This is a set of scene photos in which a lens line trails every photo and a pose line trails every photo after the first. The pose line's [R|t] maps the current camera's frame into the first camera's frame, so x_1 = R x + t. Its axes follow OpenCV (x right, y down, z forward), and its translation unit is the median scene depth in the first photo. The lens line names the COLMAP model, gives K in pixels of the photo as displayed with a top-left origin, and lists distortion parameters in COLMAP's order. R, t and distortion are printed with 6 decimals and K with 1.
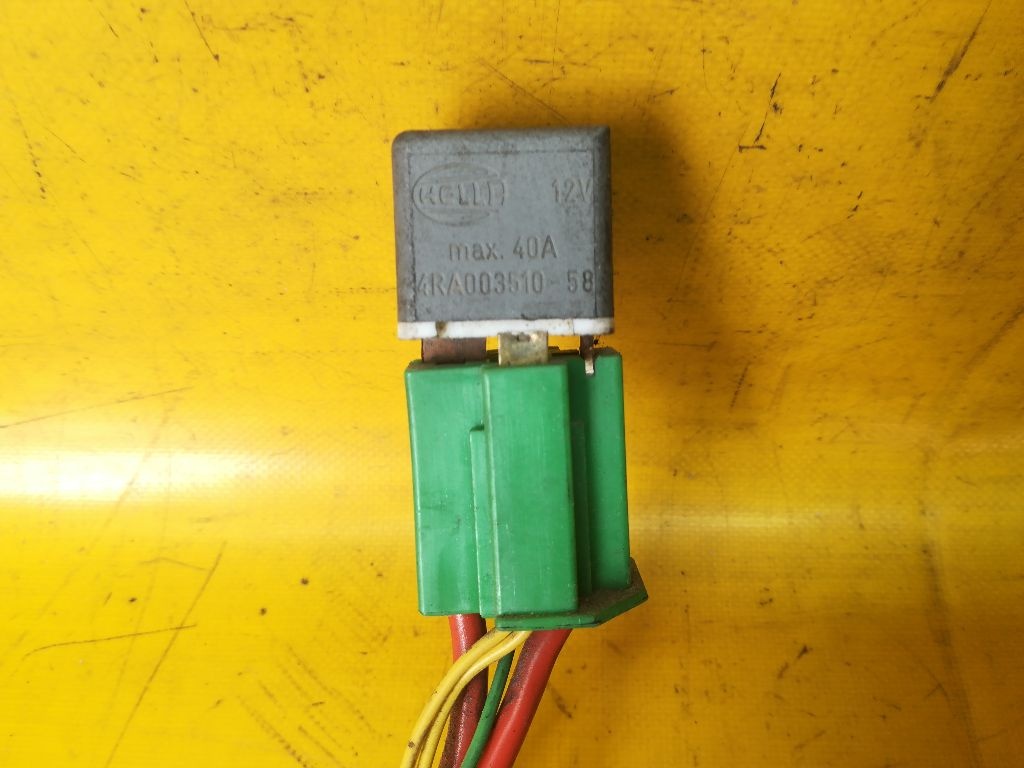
lens RADIAL K [[815.5, 0, 520.3], [0, 815.5, 385.6], [0, 0, 1]] dist [0.039482, -0.072847]
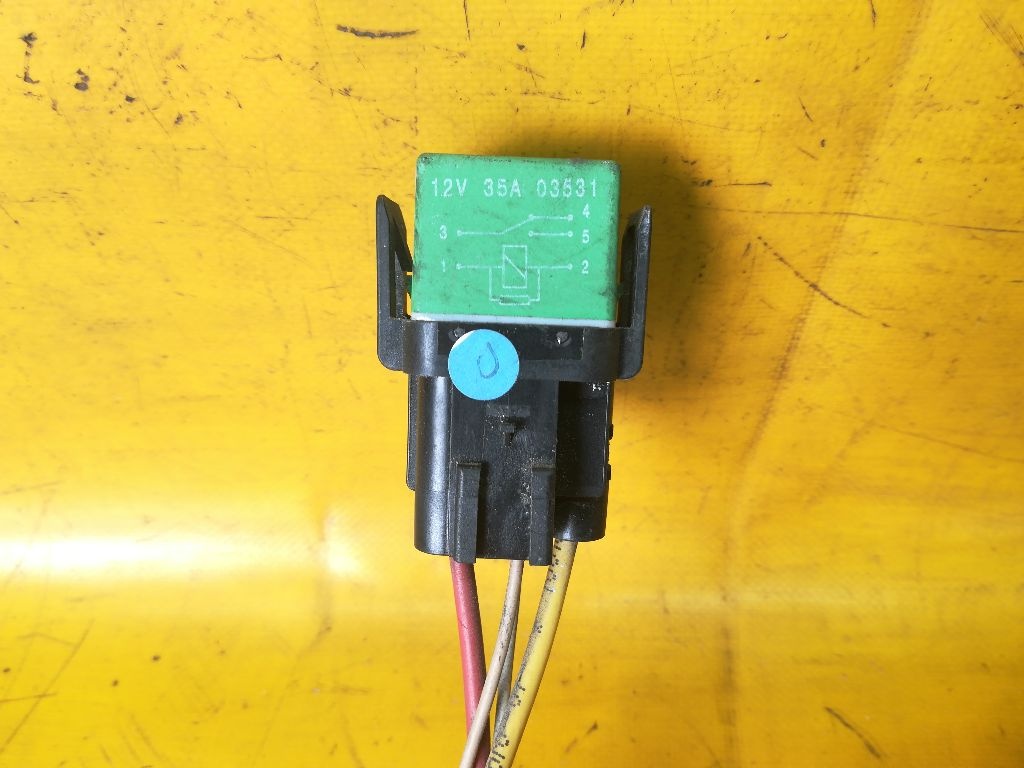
lens RADIAL K [[815.5, 0, 516.0], [0, 815.5, 388.8], [0, 0, 1]] dist [0.039482, -0.072847]
pose [[0.998062, -0.008643, -0.061617, 0.356607], [0.001714, 0.993748, -0.111629, 0.002226], [0.062197, 0.111308, 0.991838, -0.139782]]
